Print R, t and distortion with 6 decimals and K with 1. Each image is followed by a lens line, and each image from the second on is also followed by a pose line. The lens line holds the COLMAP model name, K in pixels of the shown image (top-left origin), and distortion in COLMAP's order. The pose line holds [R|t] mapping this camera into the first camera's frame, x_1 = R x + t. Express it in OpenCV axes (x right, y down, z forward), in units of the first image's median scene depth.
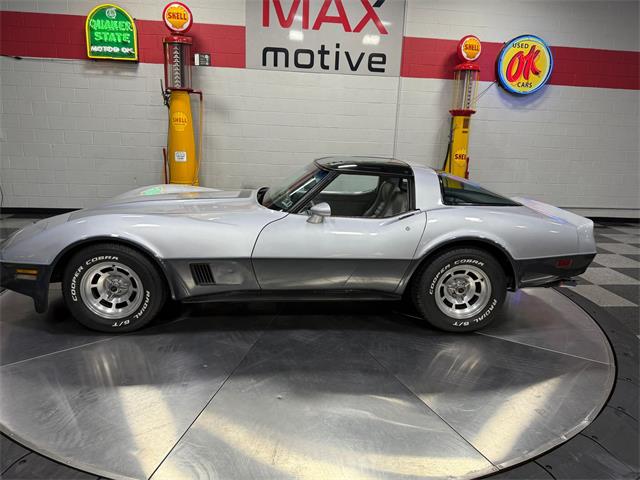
lens RADIAL K [[477.8, 0, 318.3], [0, 477.8, 240.2], [0, 0, 1]] dist [-0.034255, 0.028670]
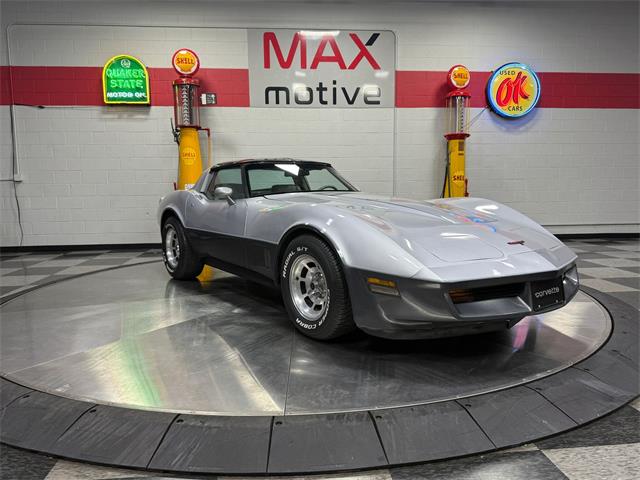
lens RADIAL K [[475.4, 0, 318.8], [0, 475.4, 240.0], [0, 0, 1]] dist [-0.005135, -0.008225]
pose [[0.998413, -0.047674, -0.029986, 0.020631], [0.043285, 0.990170, -0.133003, 0.085187], [0.036032, 0.131494, 0.990662, -0.017118]]
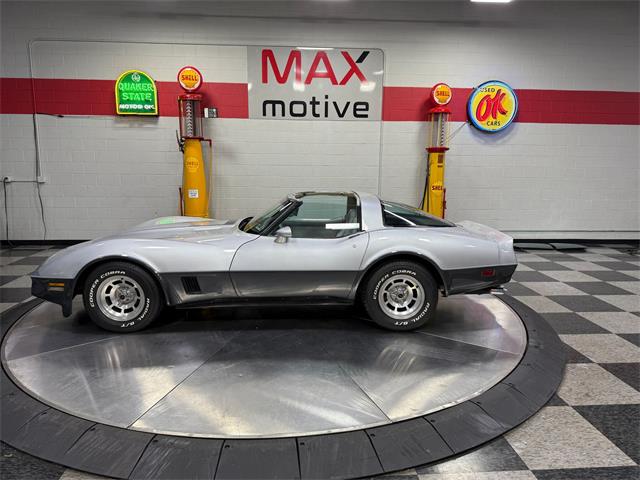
lens RADIAL K [[454.0, 0, 319.3], [0, 454.0, 239.4], [0, 0, 1]] dist [0.007833, -0.026296]
pose [[0.998345, -0.019446, -0.054128, 0.076930], [0.015660, 0.997459, -0.069504, 0.018761], [0.055342, 0.068541, 0.996112, -0.091038]]
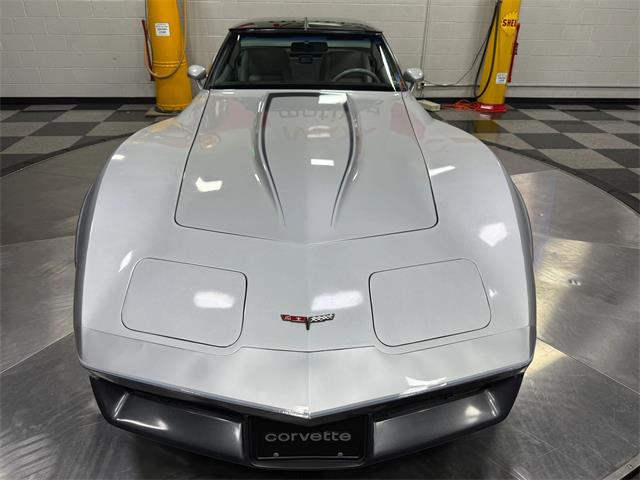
lens RADIAL K [[477.5, 0, 319.4], [0, 477.5, 247.7], [0, 0, 1]] dist [-0.014011, -0.008179]
pose [[0.998766, 0.002140, -0.049626, 0.020559], [0.010782, 0.965914, 0.258638, -0.020805], [0.048488, -0.258854, 0.964699, 0.121973]]
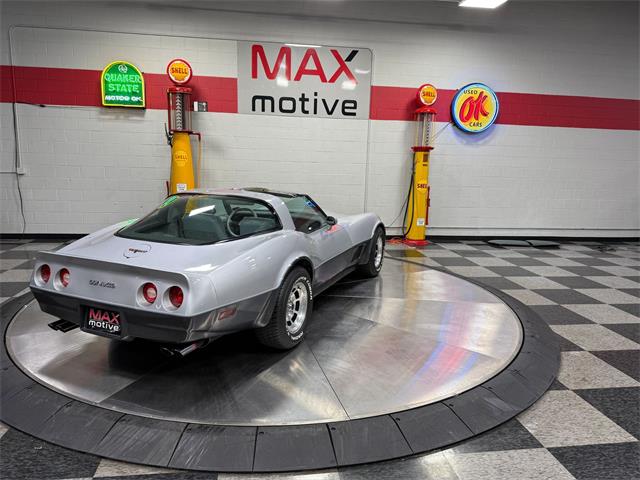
lens RADIAL K [[453.3, 0, 320.3], [0, 453.3, 239.2], [0, 0, 1]] dist [0.011547, -0.031755]
pose [[0.999744, -0.012292, 0.018997, 0.026473], [0.013451, 0.997976, -0.062148, 0.022193], [-0.018195, 0.062388, 0.997886, -0.104514]]
